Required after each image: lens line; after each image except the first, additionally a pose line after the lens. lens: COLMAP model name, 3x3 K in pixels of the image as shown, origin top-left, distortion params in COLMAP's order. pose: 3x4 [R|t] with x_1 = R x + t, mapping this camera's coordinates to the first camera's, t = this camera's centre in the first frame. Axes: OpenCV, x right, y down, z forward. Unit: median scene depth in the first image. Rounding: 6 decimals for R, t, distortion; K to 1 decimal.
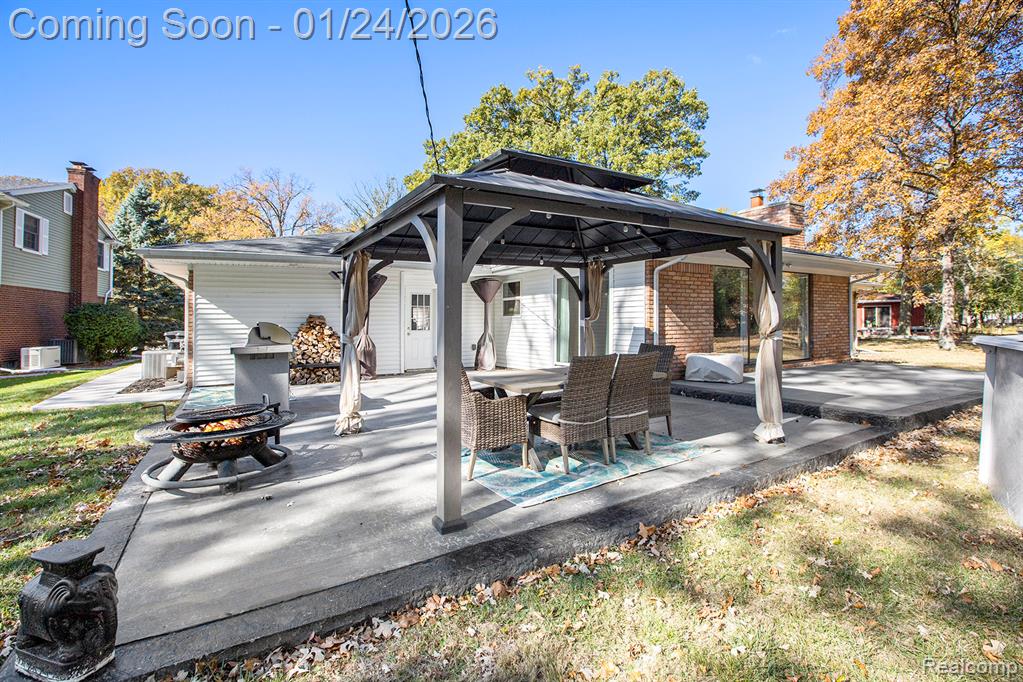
lens RADIAL K [[468.2, 0, 507.7], [0, 468.2, 307.8], [0, 0, 1]] dist [-0.031107, 0.002077]
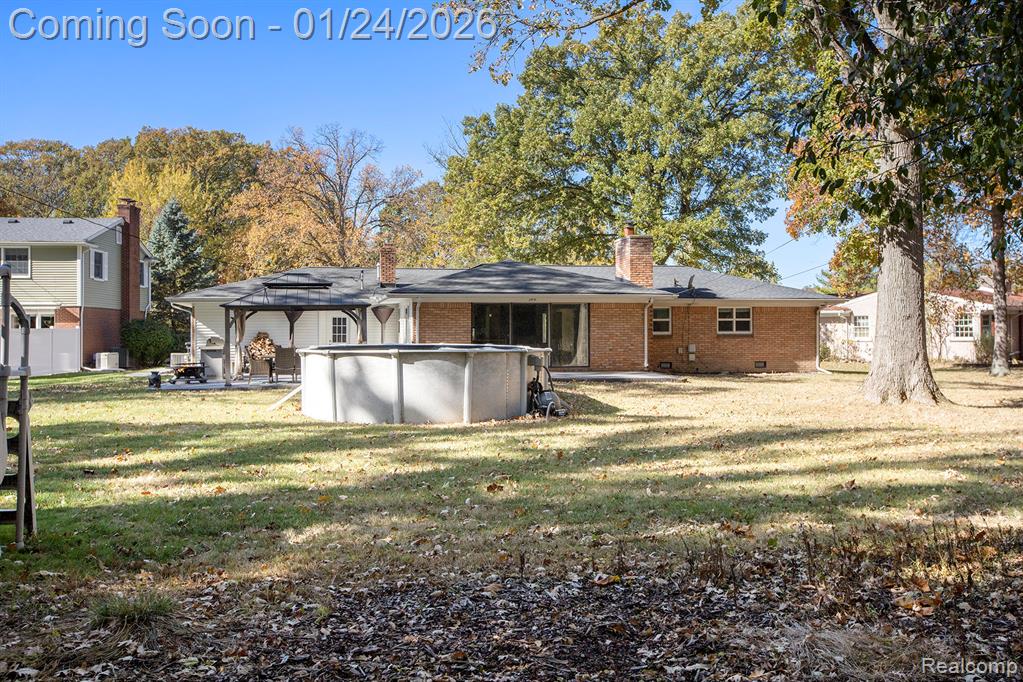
lens RADIAL K [[945.6, 0, 512.2], [0, 945.6, 340.4], [0, 0, 1]] dist [0.017310, 0.000000]
pose [[0.942707, 0.013000, -0.333369, 0.736538], [-0.001986, 0.999441, 0.033358, -0.032664], [0.333616, -0.030785, 0.942206, -0.885229]]
